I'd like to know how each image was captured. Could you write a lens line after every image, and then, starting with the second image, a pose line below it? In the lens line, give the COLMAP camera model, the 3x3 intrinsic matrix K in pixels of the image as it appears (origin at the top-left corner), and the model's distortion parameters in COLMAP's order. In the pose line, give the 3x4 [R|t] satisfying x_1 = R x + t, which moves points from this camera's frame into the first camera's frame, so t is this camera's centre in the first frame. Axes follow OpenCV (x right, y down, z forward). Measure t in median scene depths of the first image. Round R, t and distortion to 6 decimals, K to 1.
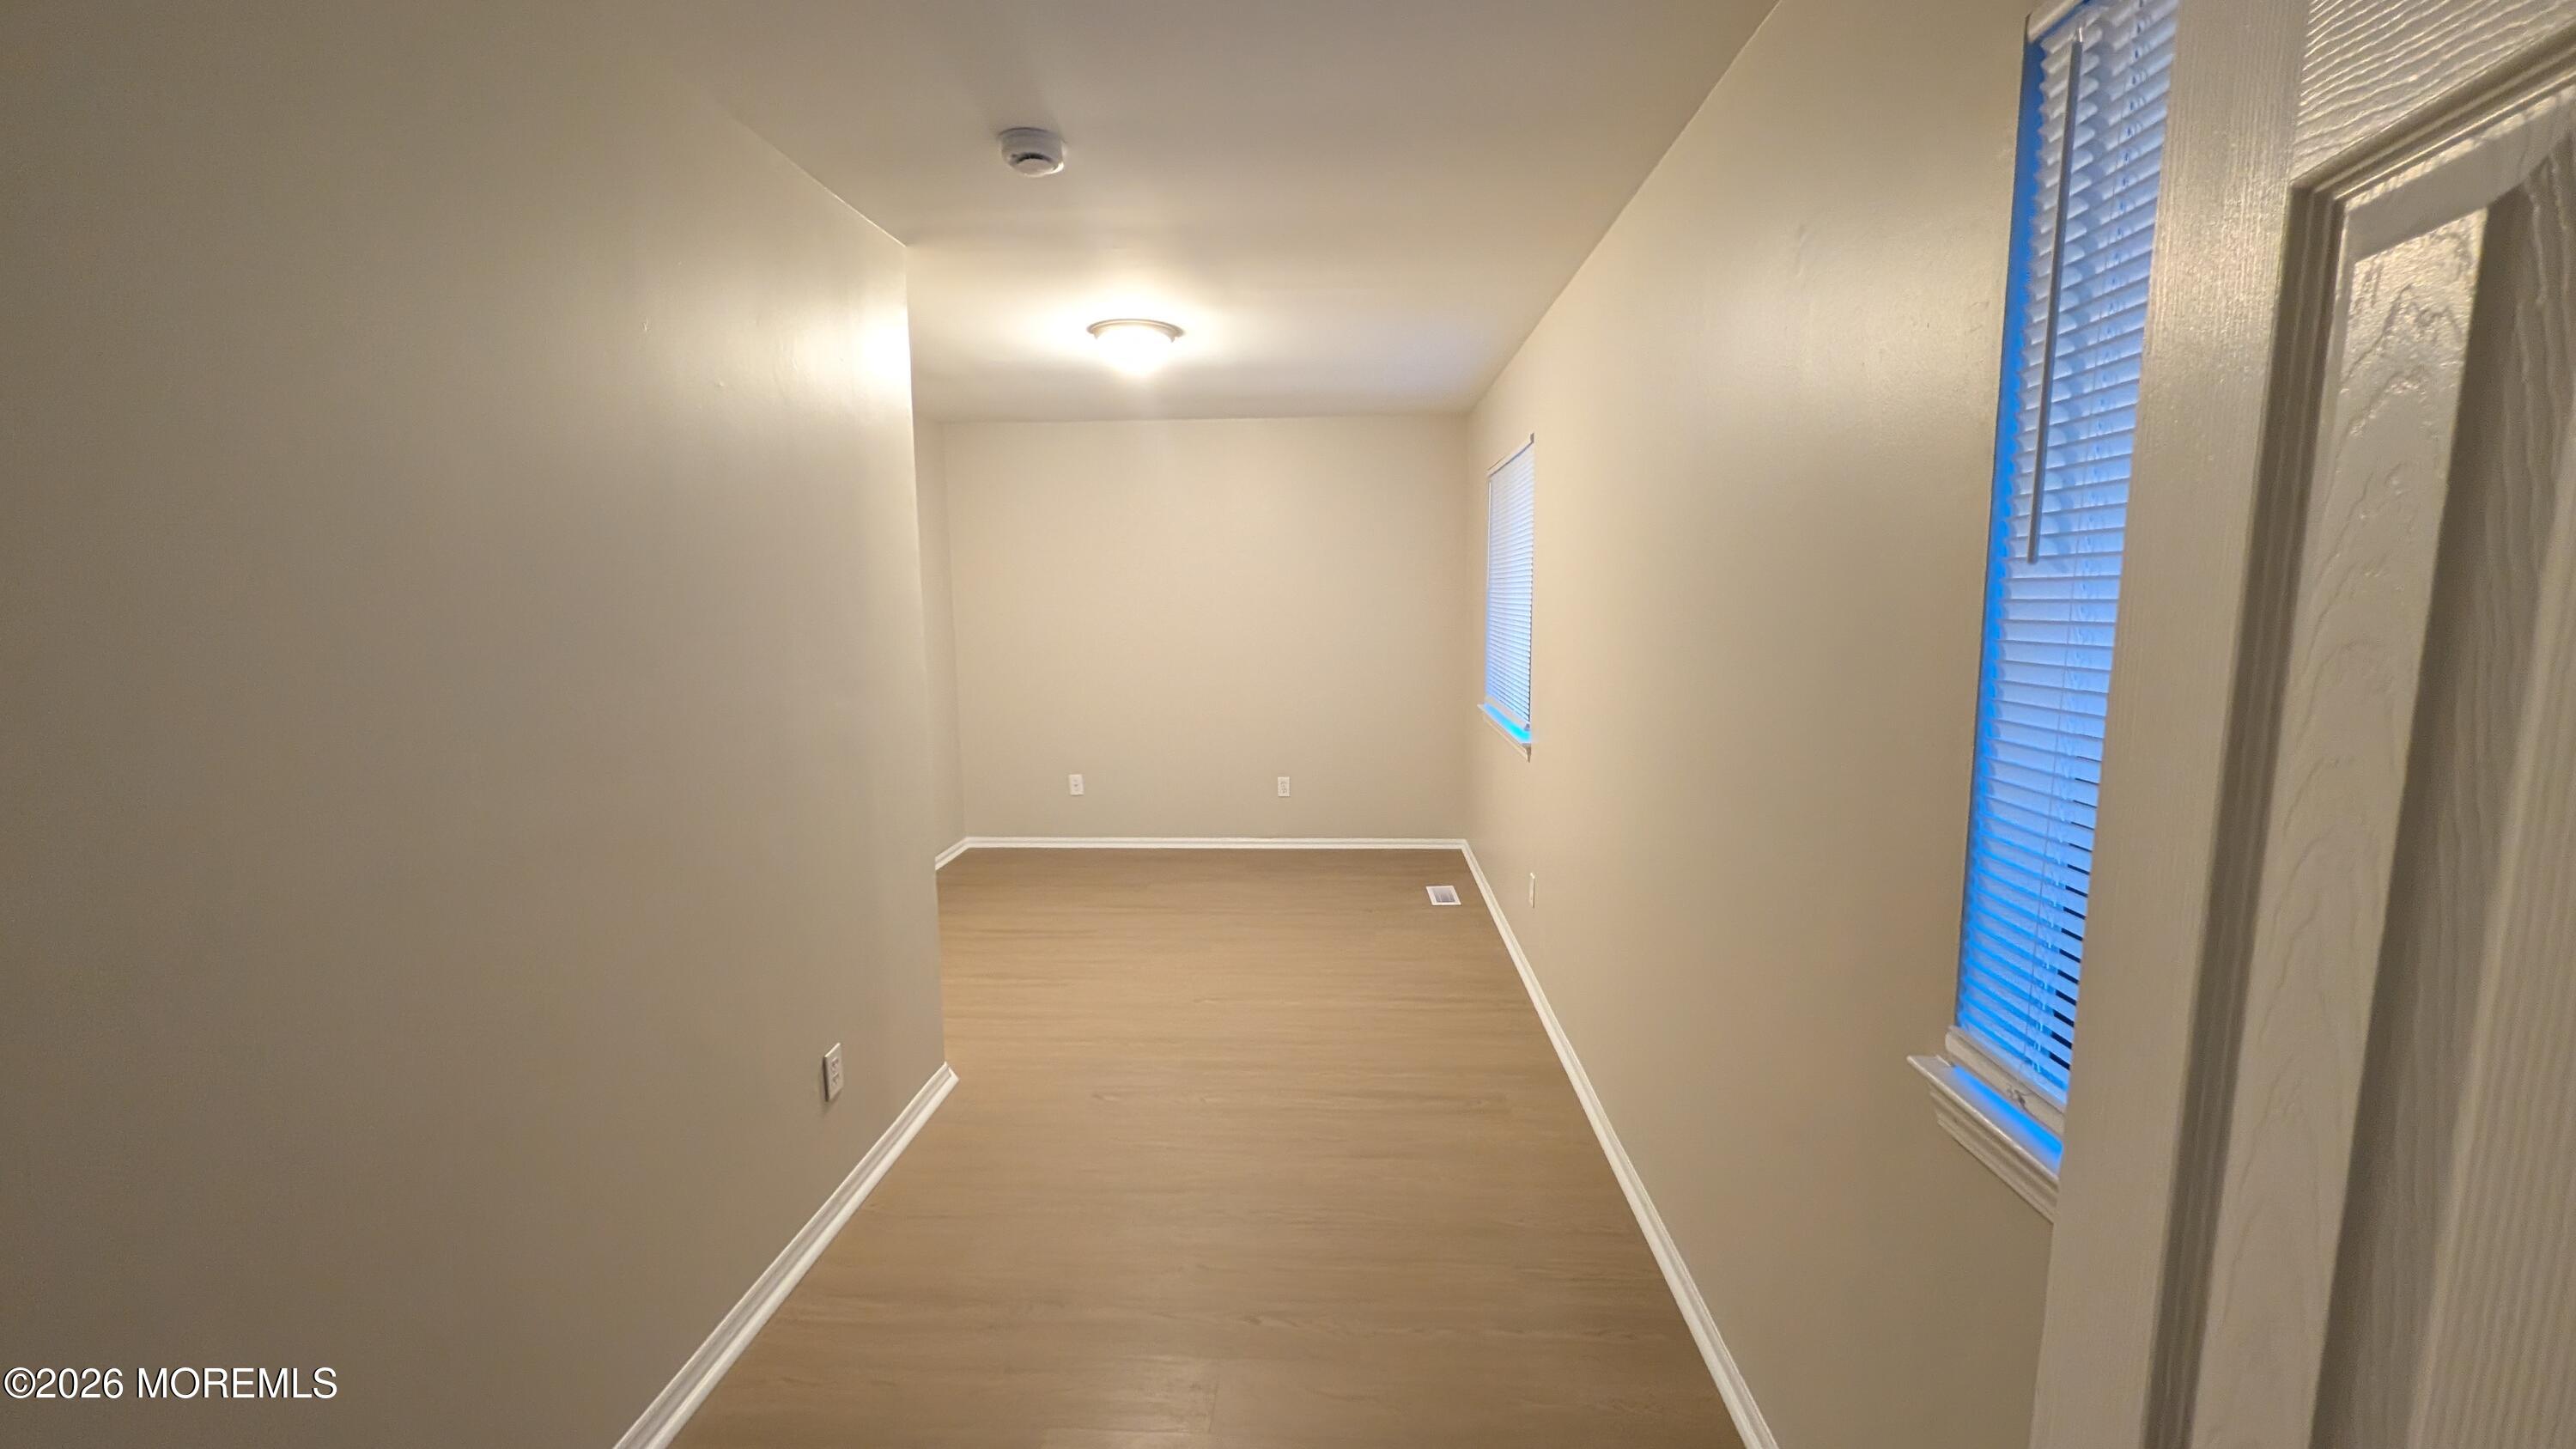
lens RADIAL K [[978.3, 0, 1284.0], [0, 978.3, 731.2], [0, 0, 1]] dist [-0.001302, -0.000075]
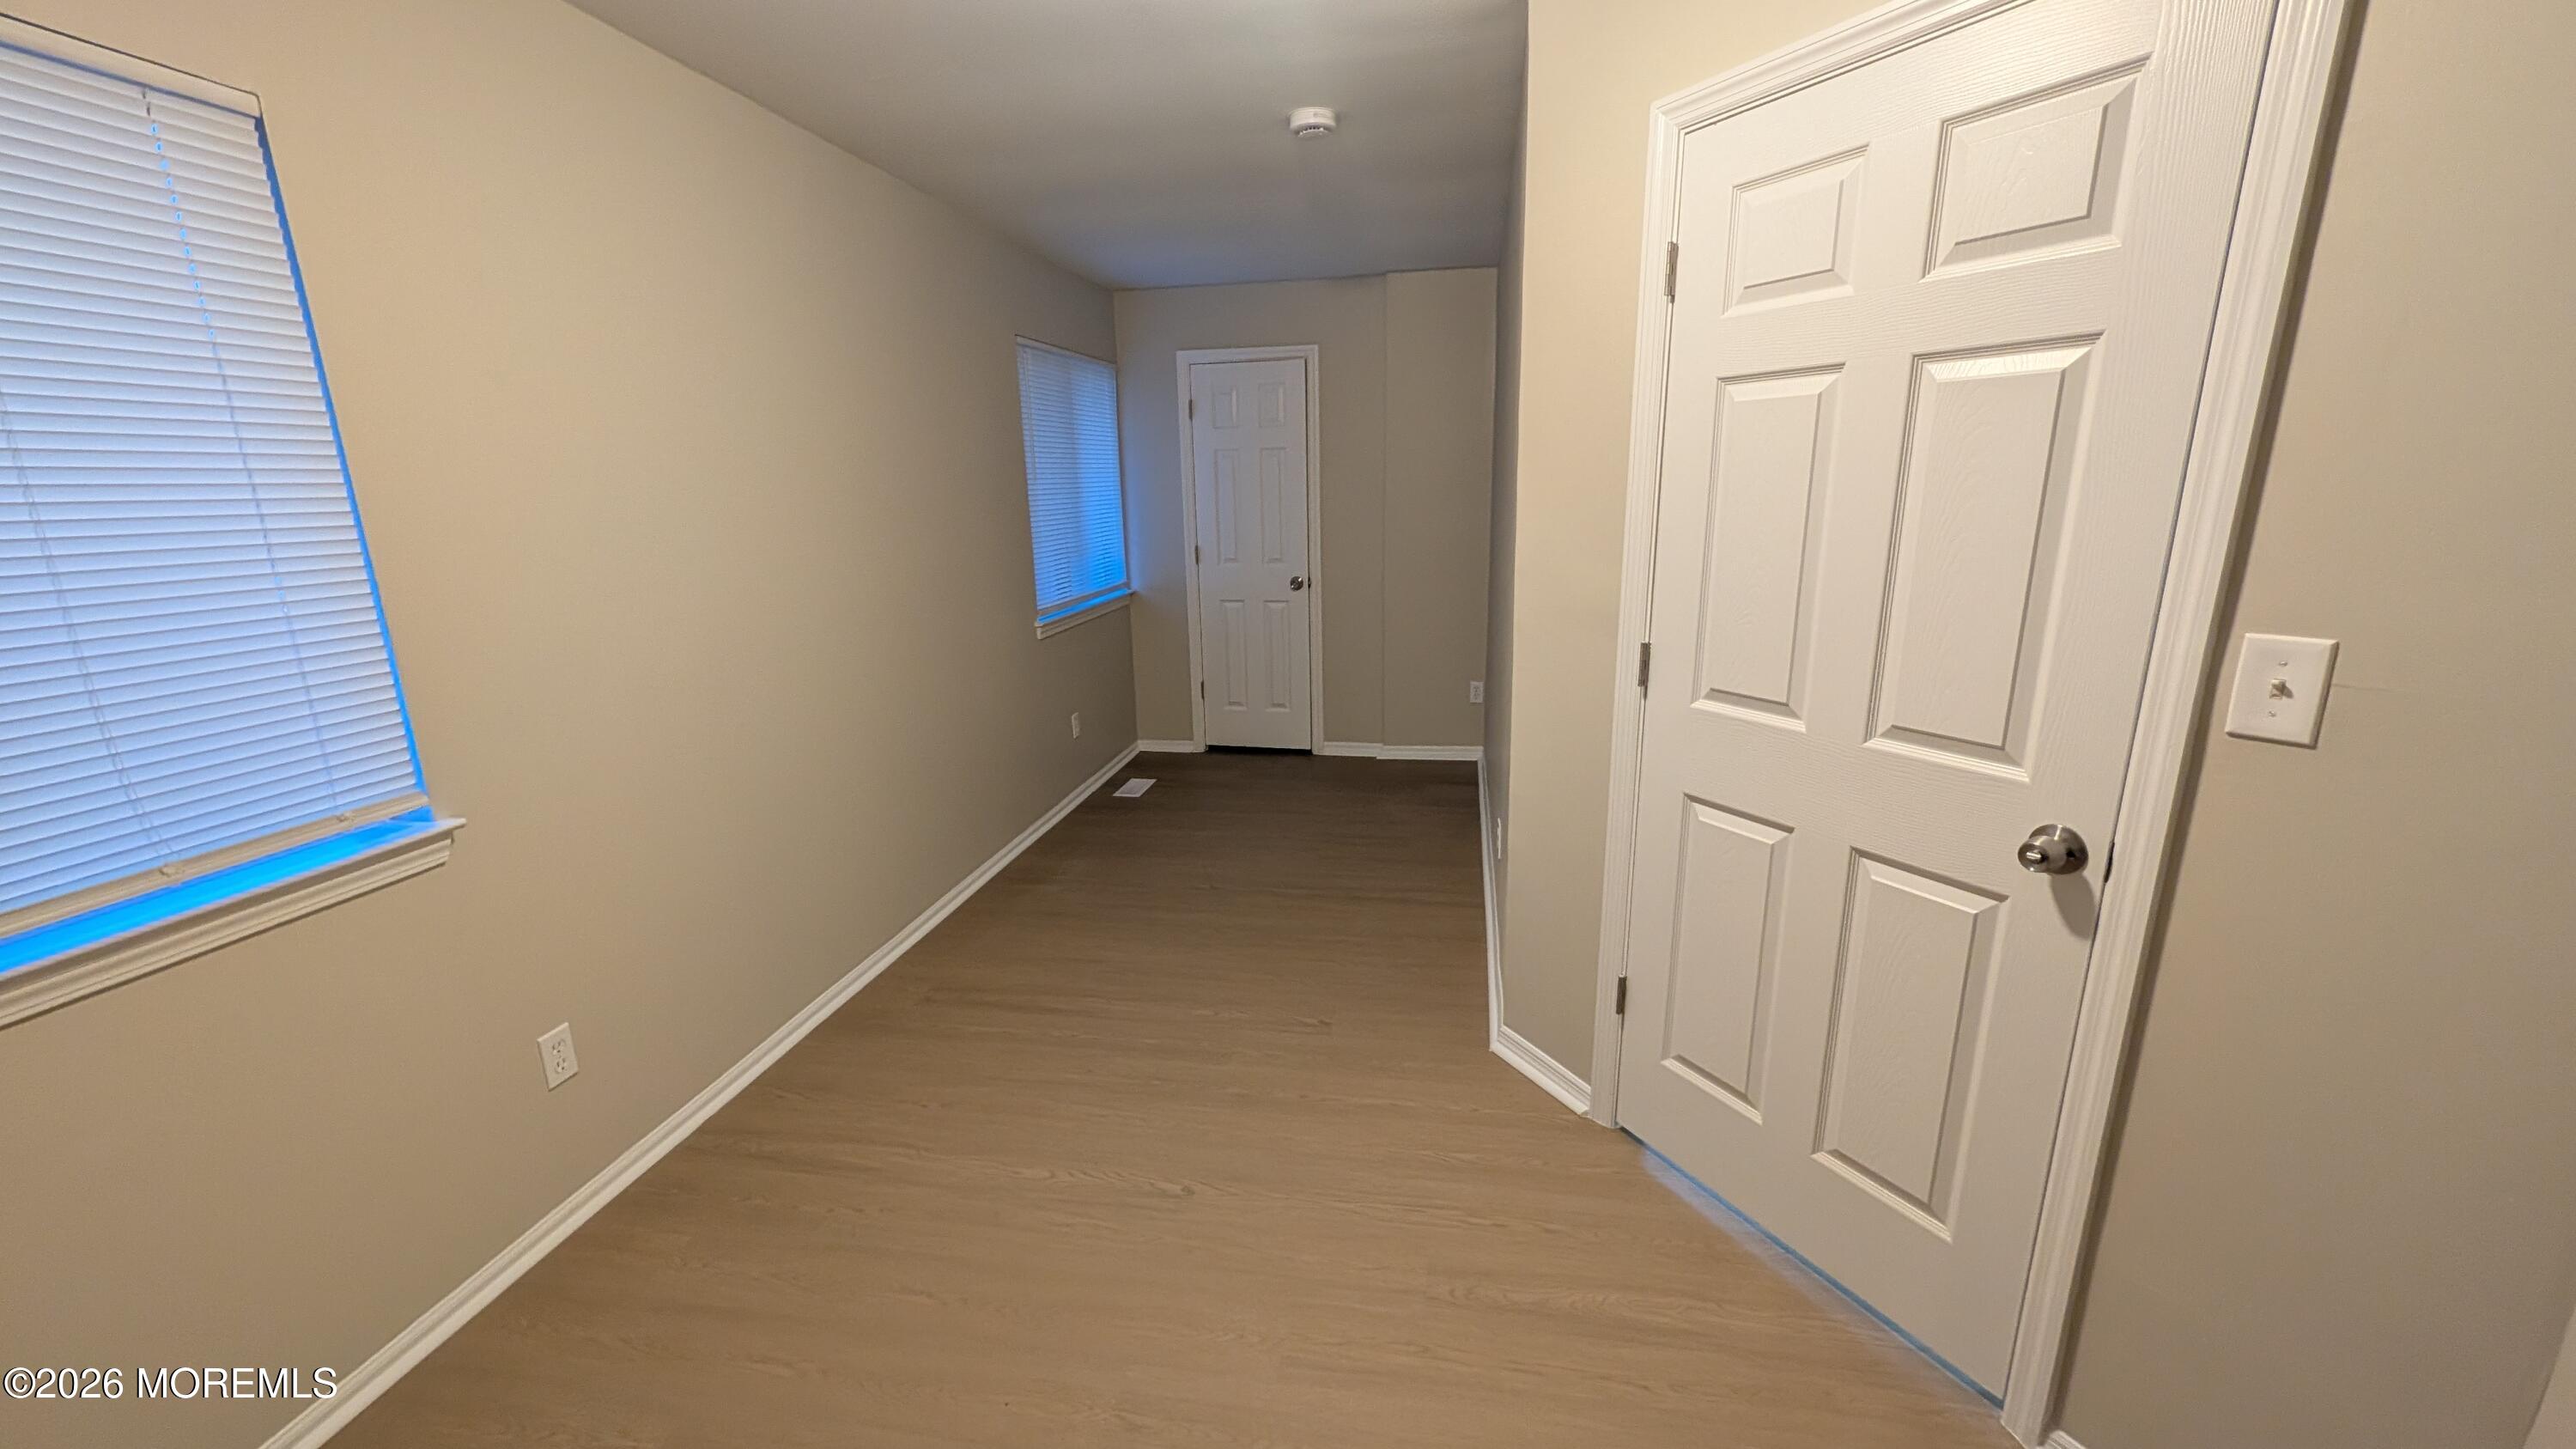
lens RADIAL K [[978.3, 0, 1284.0], [0, 978.3, 731.2], [0, 0, 1]] dist [-0.001302, -0.000075]
pose [[-0.992608, -0.002457, 0.121340, -0.325583], [0.043049, 0.927657, 0.370944, -0.288012], [-0.113474, 0.373426, -0.920694, 2.173132]]
